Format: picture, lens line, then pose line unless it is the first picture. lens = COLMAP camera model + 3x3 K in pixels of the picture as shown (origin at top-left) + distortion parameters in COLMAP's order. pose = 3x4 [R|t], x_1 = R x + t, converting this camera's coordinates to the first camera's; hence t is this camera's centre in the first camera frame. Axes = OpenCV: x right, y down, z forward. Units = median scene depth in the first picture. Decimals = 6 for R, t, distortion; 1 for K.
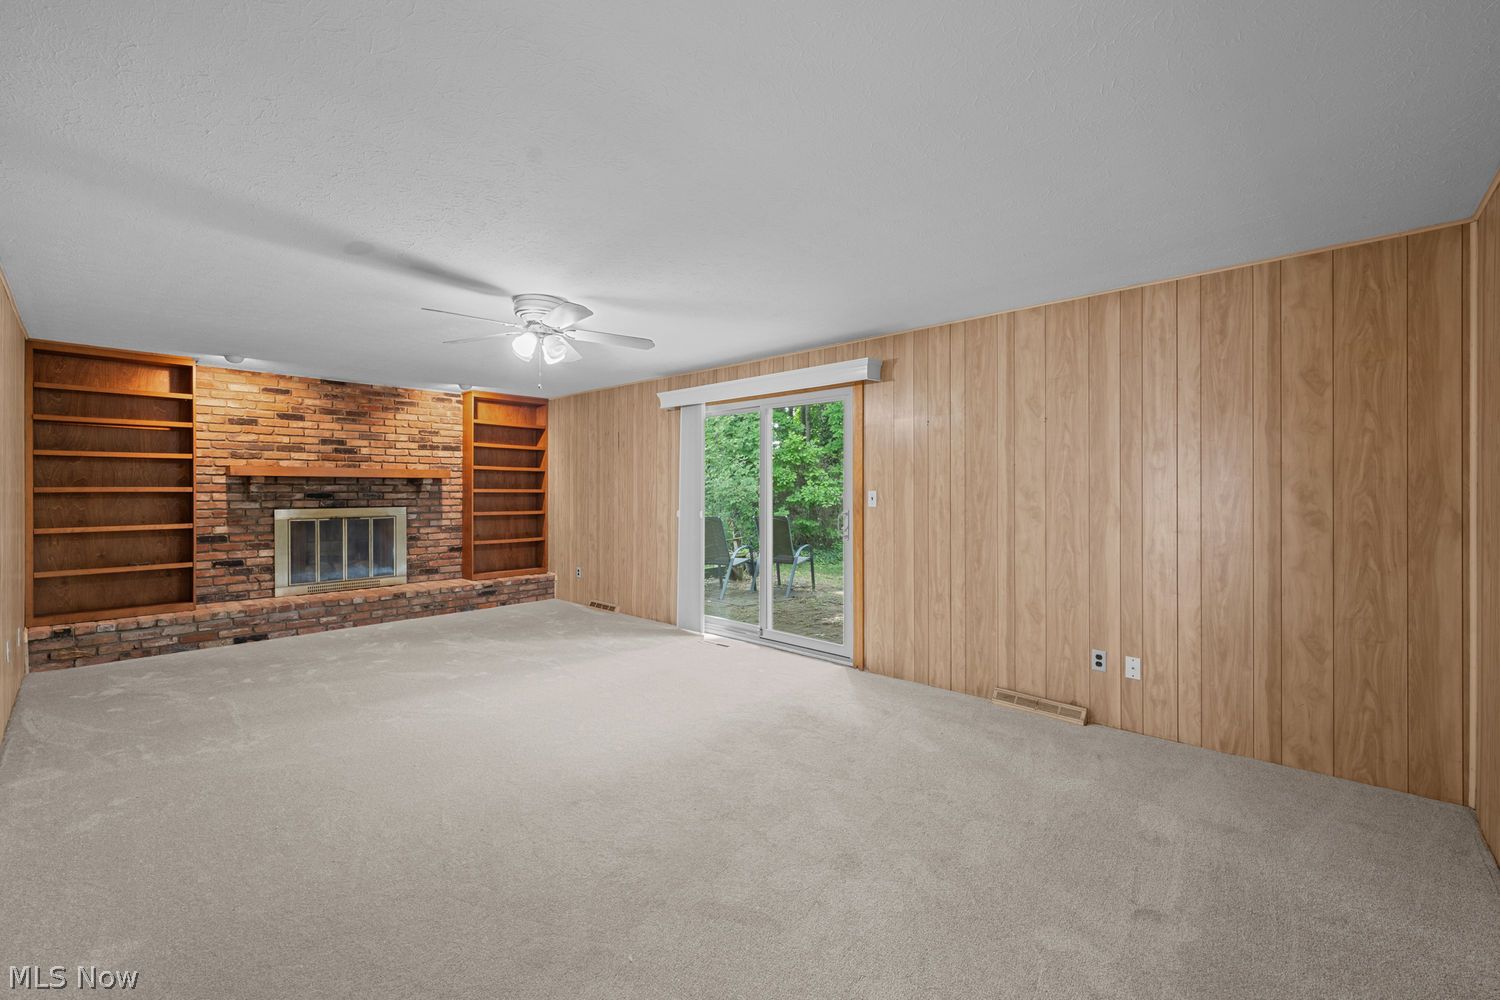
lens RADIAL K [[616.2, 0, 755.9], [0, 616.2, 489.8], [0, 0, 1]] dist [0.000410, -0.000057]
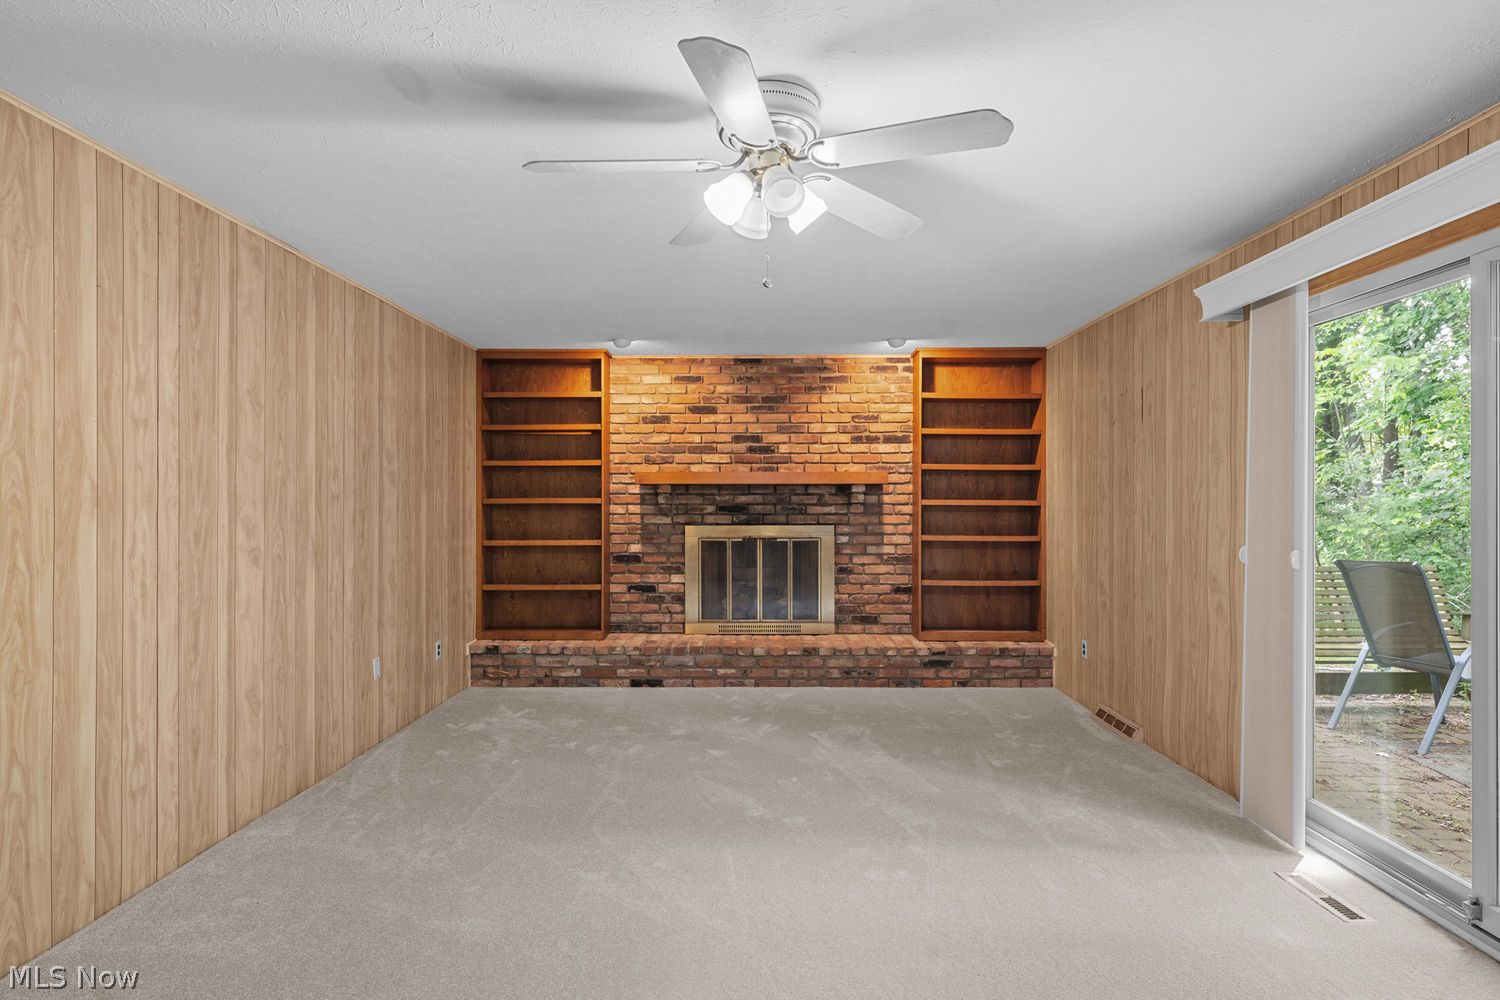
lens RADIAL K [[807.2, 0, 752.5], [0, 807.2, 501.1], [0, 0, 1]] dist [0.002662, 0.000625]
pose [[0.668645, -0.001887, -0.743580, 0.062458], [0.000215, 0.999997, -0.002344, 0.002292], [0.743582, 0.001408, 0.668643, 0.333045]]
